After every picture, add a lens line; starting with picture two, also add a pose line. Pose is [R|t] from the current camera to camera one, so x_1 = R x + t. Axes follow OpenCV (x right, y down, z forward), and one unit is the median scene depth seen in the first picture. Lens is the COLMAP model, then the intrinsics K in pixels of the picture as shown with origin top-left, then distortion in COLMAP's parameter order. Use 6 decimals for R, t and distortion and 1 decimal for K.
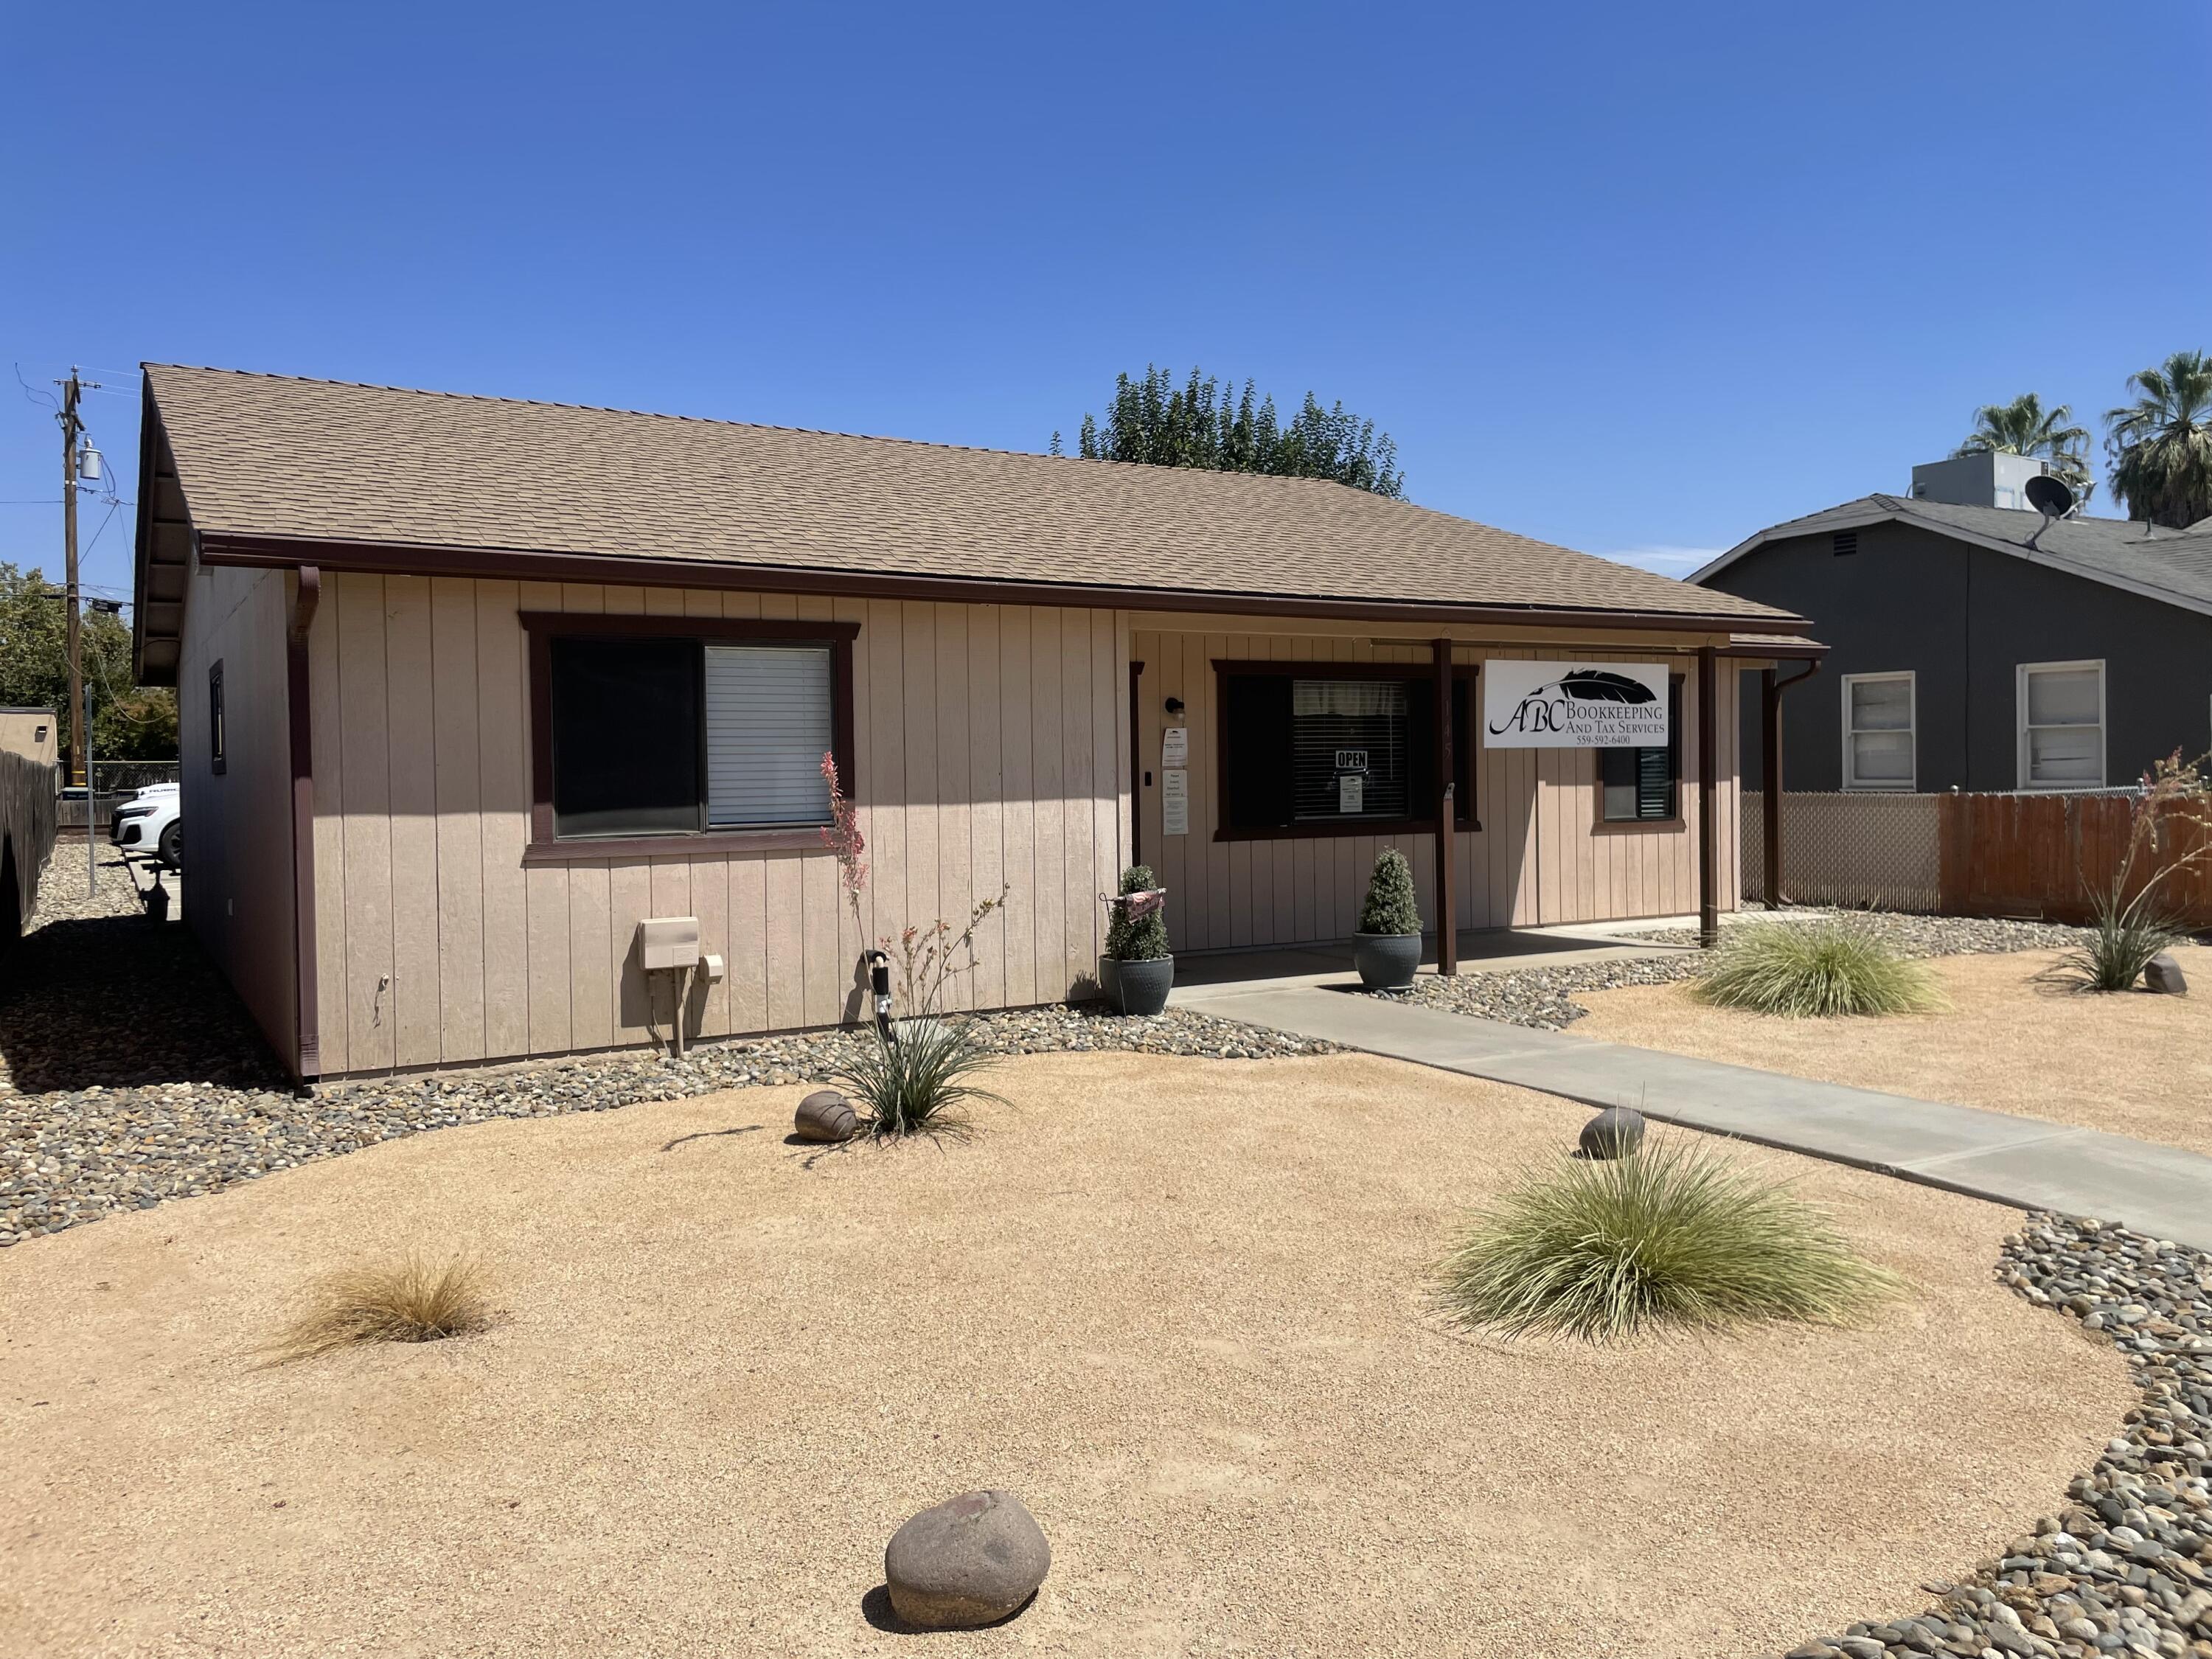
lens RADIAL K [[1673.6, 0, 1119.8], [0, 1673.6, 816.3], [0, 0, 1]] dist [0.056395, -0.039709]
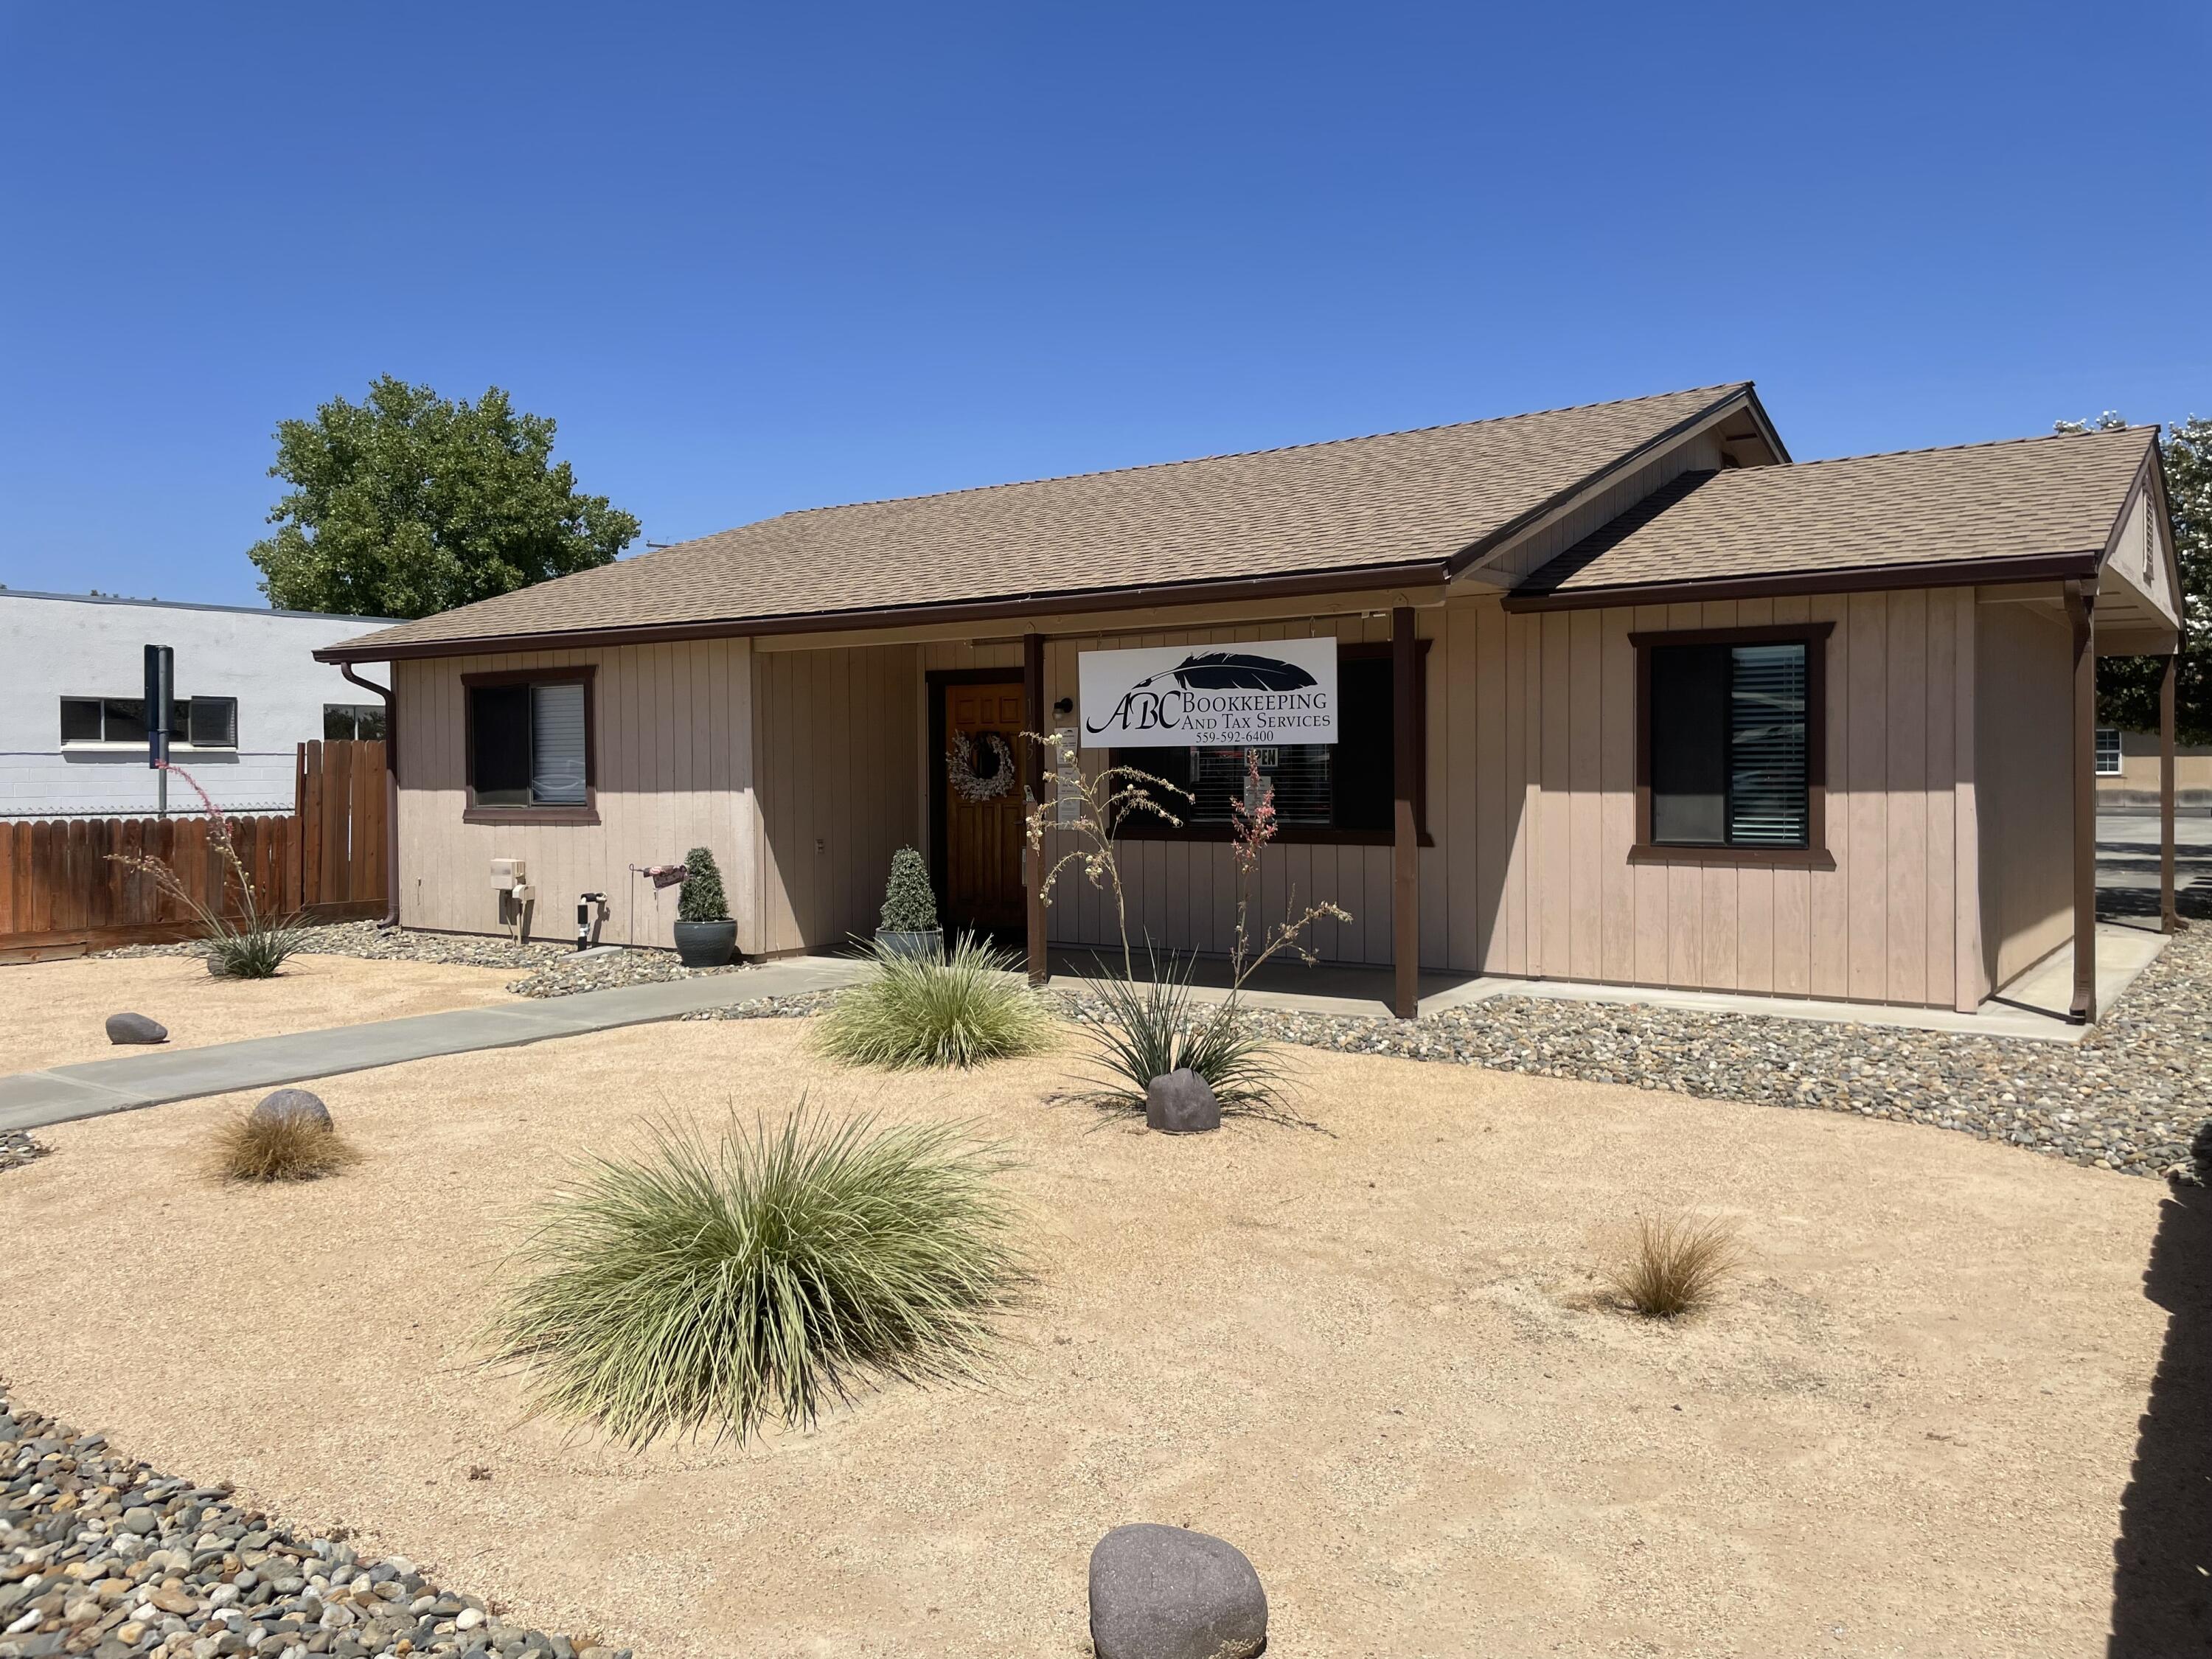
lens RADIAL K [[1673.6, 0, 1109.1], [0, 1673.6, 814.6], [0, 0, 1]] dist [0.056395, -0.039709]
pose [[0.401383, 0.036954, -0.915164, 1.230589], [-0.023447, 0.999273, 0.030067, -0.037545], [0.915610, 0.009390, 0.401958, 0.753190]]
